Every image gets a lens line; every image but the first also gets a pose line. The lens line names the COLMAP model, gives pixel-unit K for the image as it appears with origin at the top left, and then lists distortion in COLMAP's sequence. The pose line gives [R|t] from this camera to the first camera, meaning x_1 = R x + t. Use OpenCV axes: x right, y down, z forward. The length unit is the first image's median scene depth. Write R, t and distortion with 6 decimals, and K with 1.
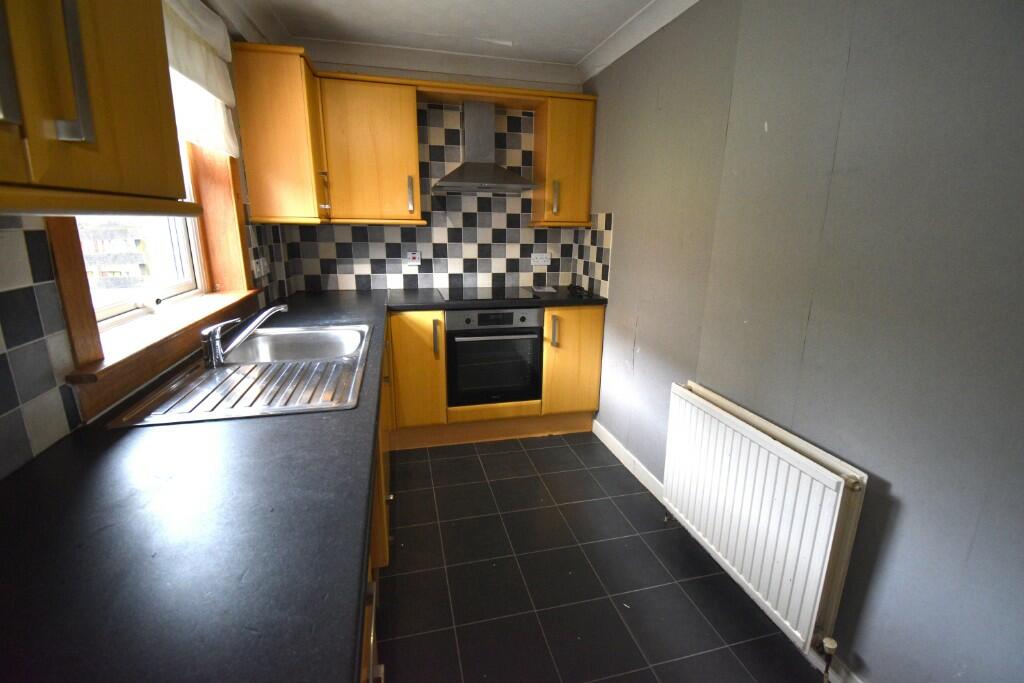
lens RADIAL K [[455.7, 0, 512.0], [0, 455.7, 341.5], [0, 0, 1]] dist [0.020276, -0.030221]
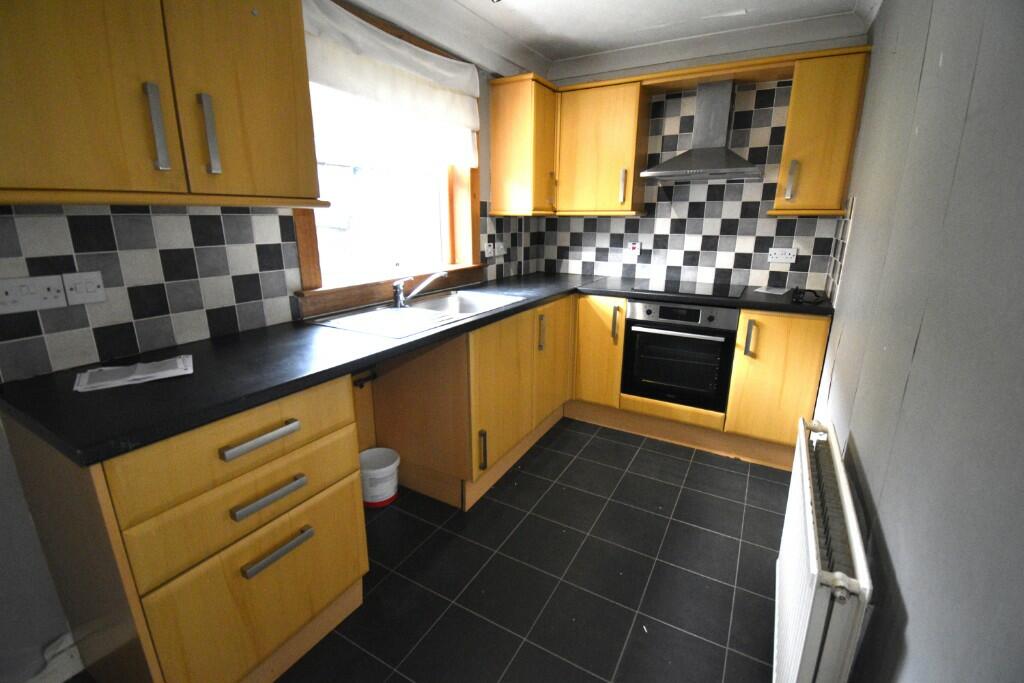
lens RADIAL K [[455.7, 0, 512.0], [0, 455.7, 341.5], [0, 0, 1]] dist [0.020276, -0.030221]
pose [[0.711570, 0.173356, -0.680893, 0.344619], [-0.167881, 0.982964, 0.074819, -0.005567], [0.682264, 0.061070, 0.728551, 0.070252]]
